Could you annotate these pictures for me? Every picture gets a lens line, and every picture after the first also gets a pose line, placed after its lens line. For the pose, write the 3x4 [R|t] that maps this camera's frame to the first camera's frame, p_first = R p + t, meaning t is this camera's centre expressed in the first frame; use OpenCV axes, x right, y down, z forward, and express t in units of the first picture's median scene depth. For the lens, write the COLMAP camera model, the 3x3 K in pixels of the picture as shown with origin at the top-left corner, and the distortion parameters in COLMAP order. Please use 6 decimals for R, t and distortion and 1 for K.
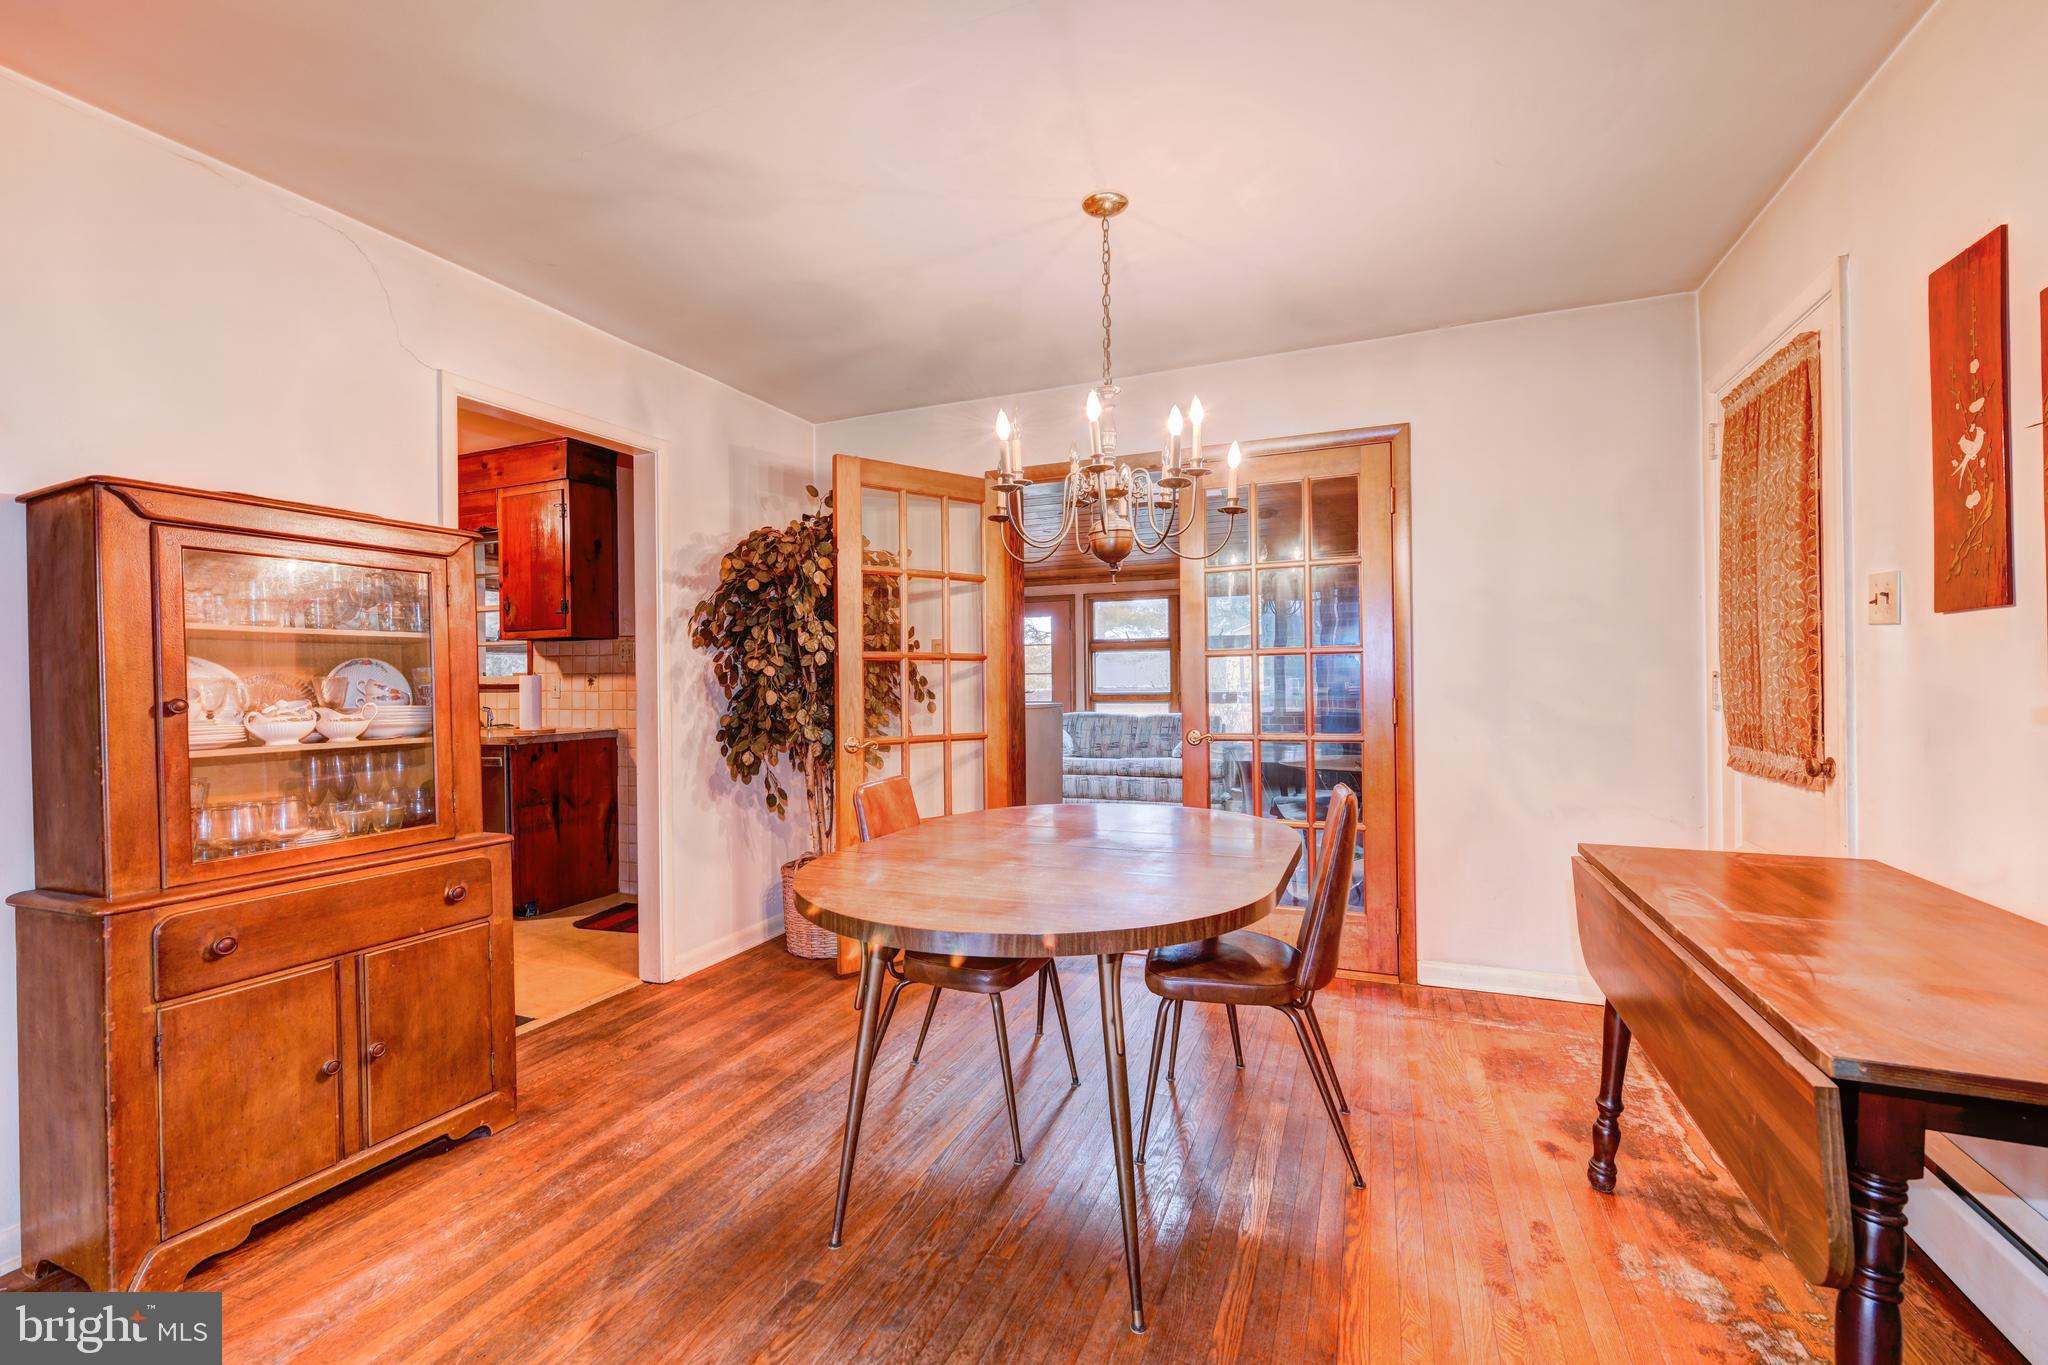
lens RADIAL K [[847.8, 0, 1035.7], [0, 847.8, 679.5], [0, 0, 1]] dist [0.001085, -0.000225]
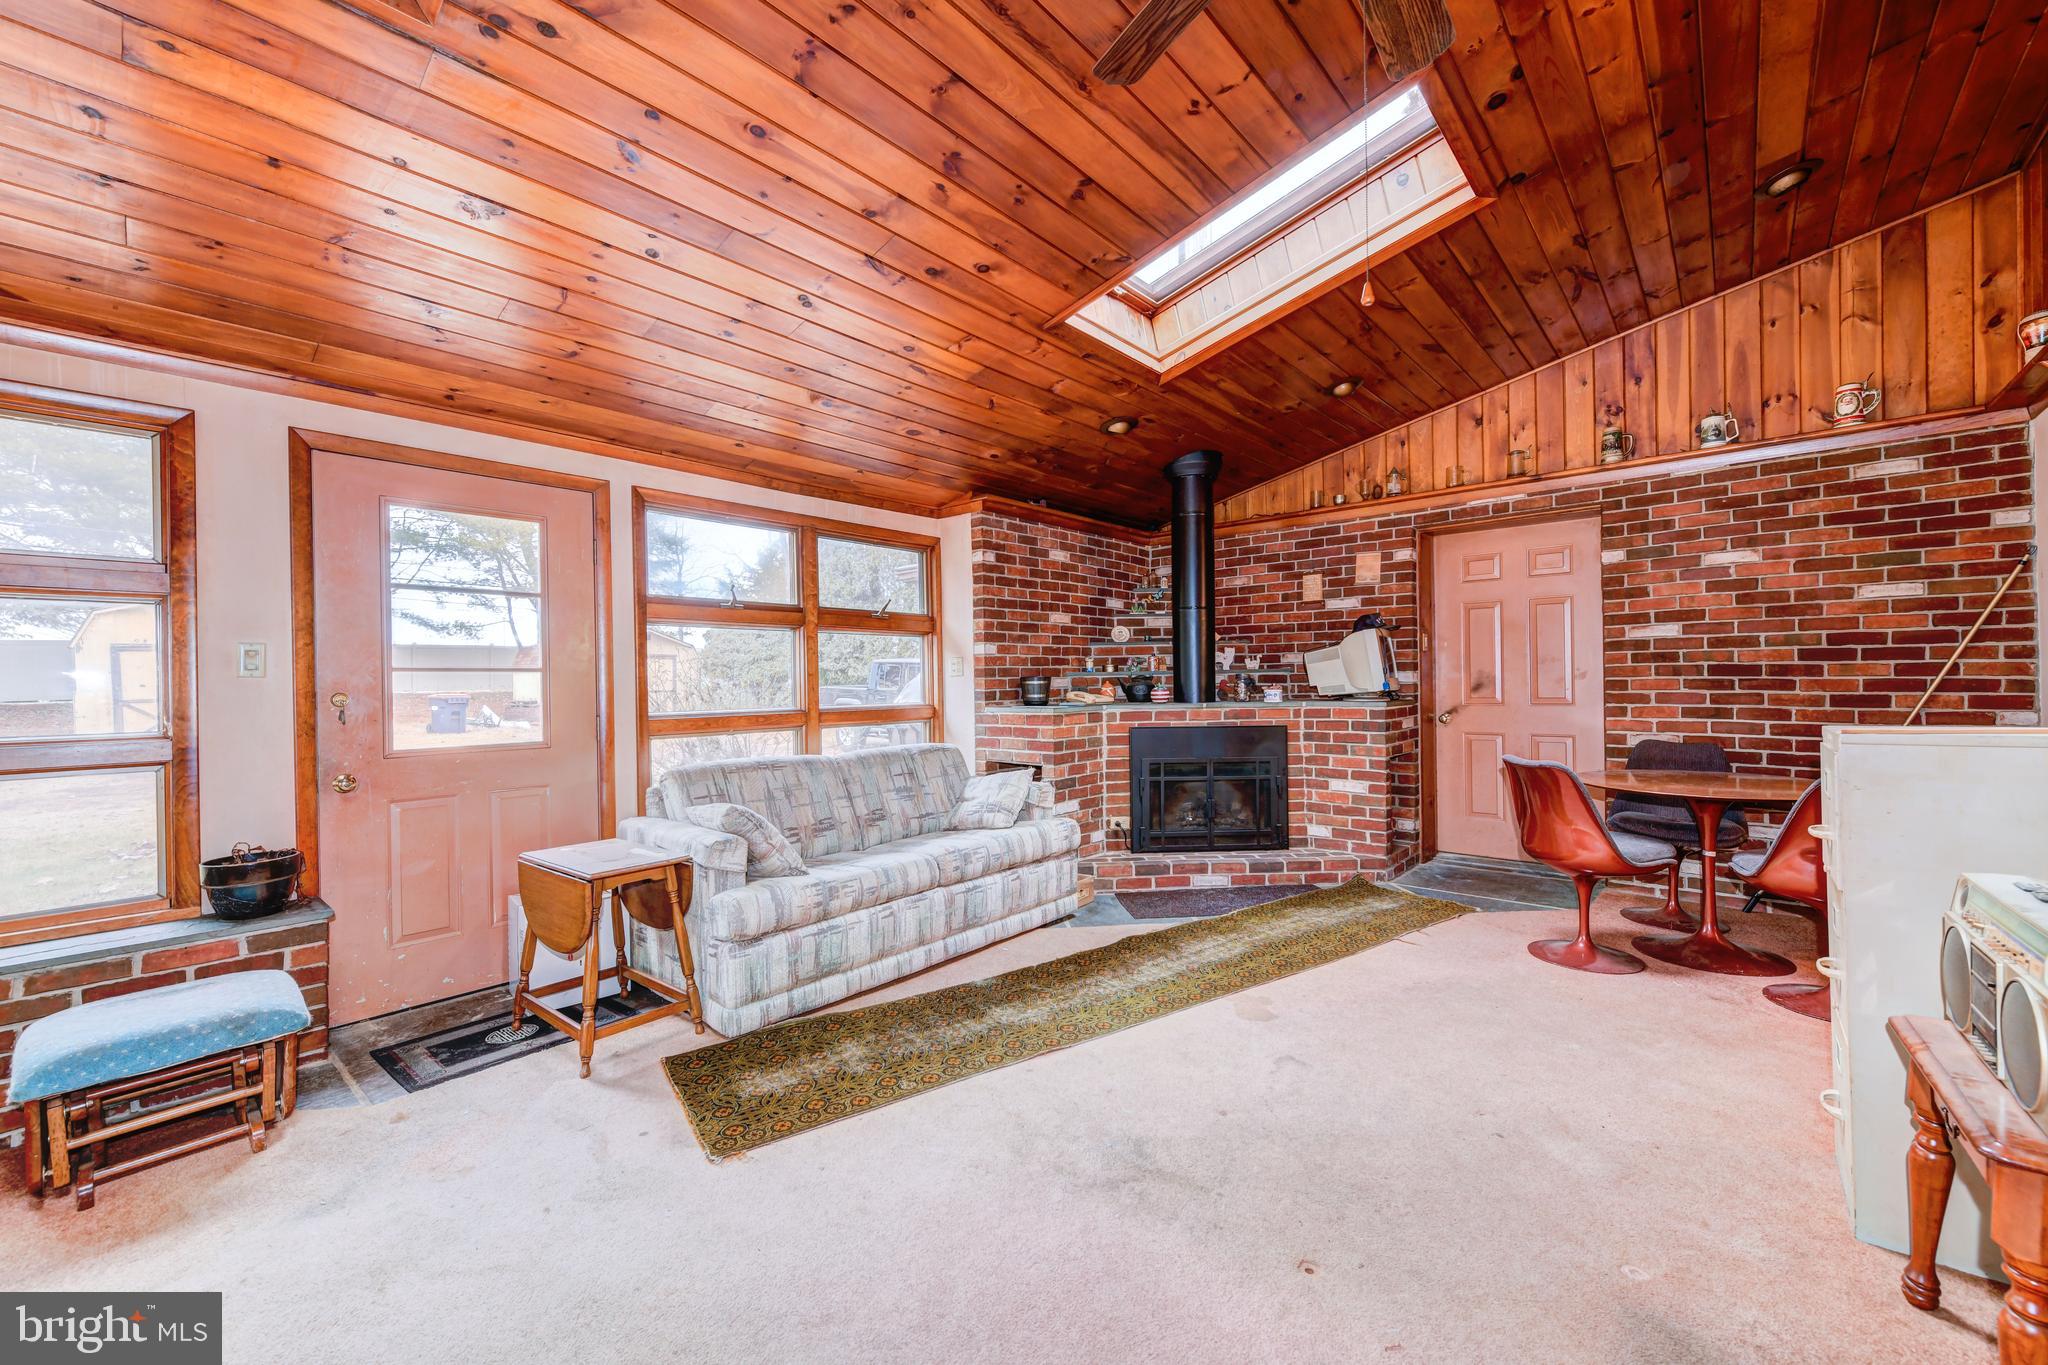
lens RADIAL K [[802.1, 0, 1026.0], [0, 802.1, 684.7], [0, 0, 1]] dist [0.007318, -0.001750]
pose [[0.333317, 0.001626, 0.942814, -0.615392], [0.010402, 0.999931, -0.005402, 0.008214], [-0.942758, 0.011608, 0.333277, 1.601594]]
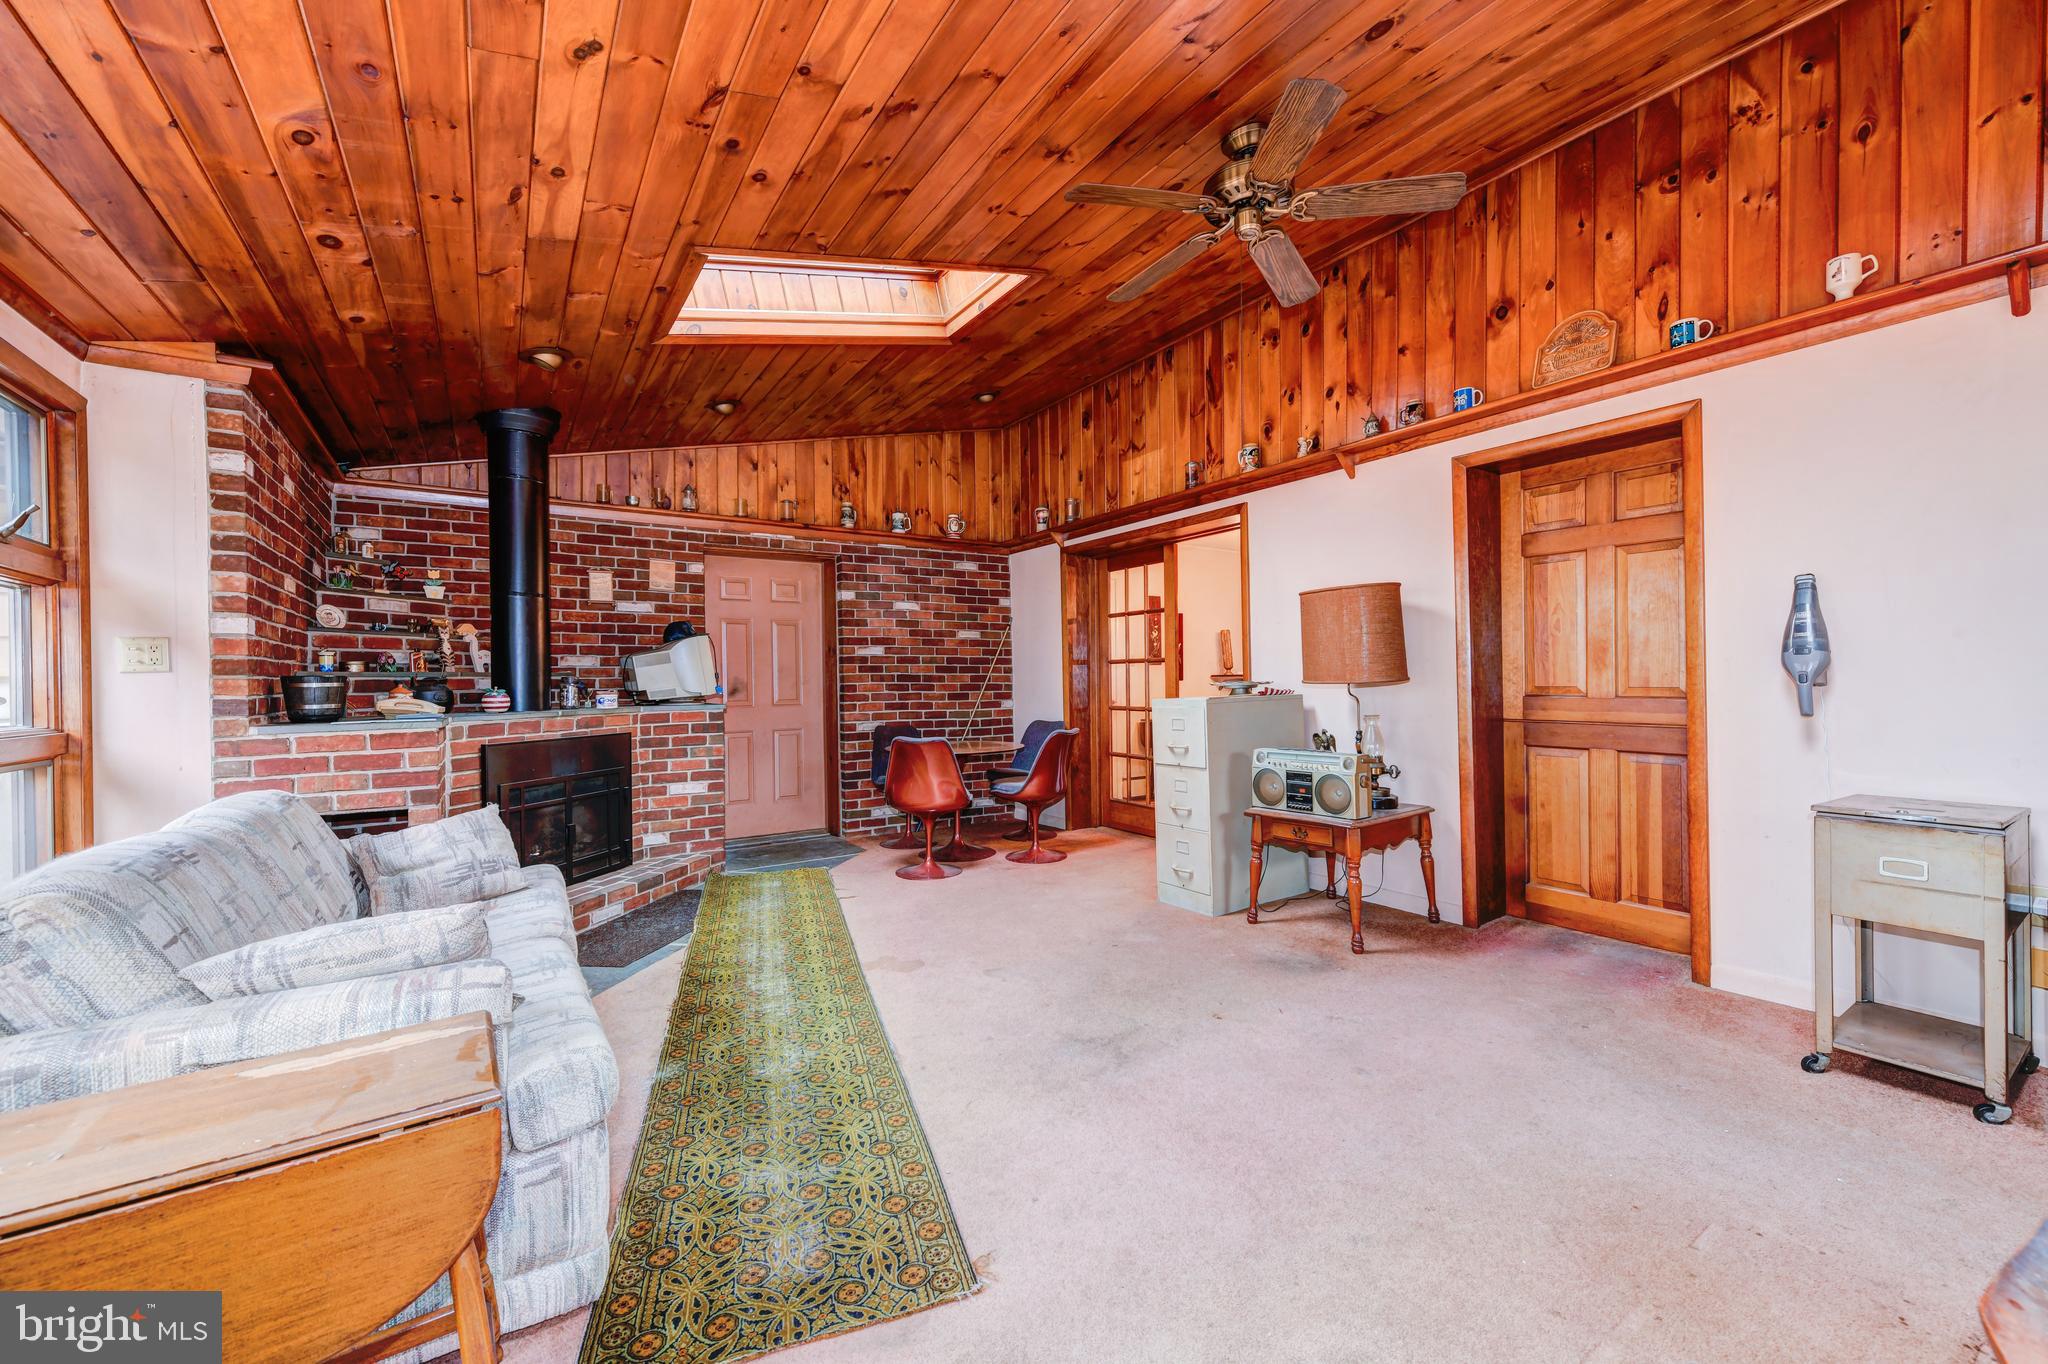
lens RADIAL K [[802.1, 0, 1023.5], [0, 802.1, 683.0], [0, 0, 1]] dist [0.007318, -0.001750]
pose [[-0.821092, 0.021911, 0.570375, -0.438851], [0.023112, 0.999720, -0.005133, 0.016573], [-0.570328, 0.008967, -0.821368, 2.286760]]
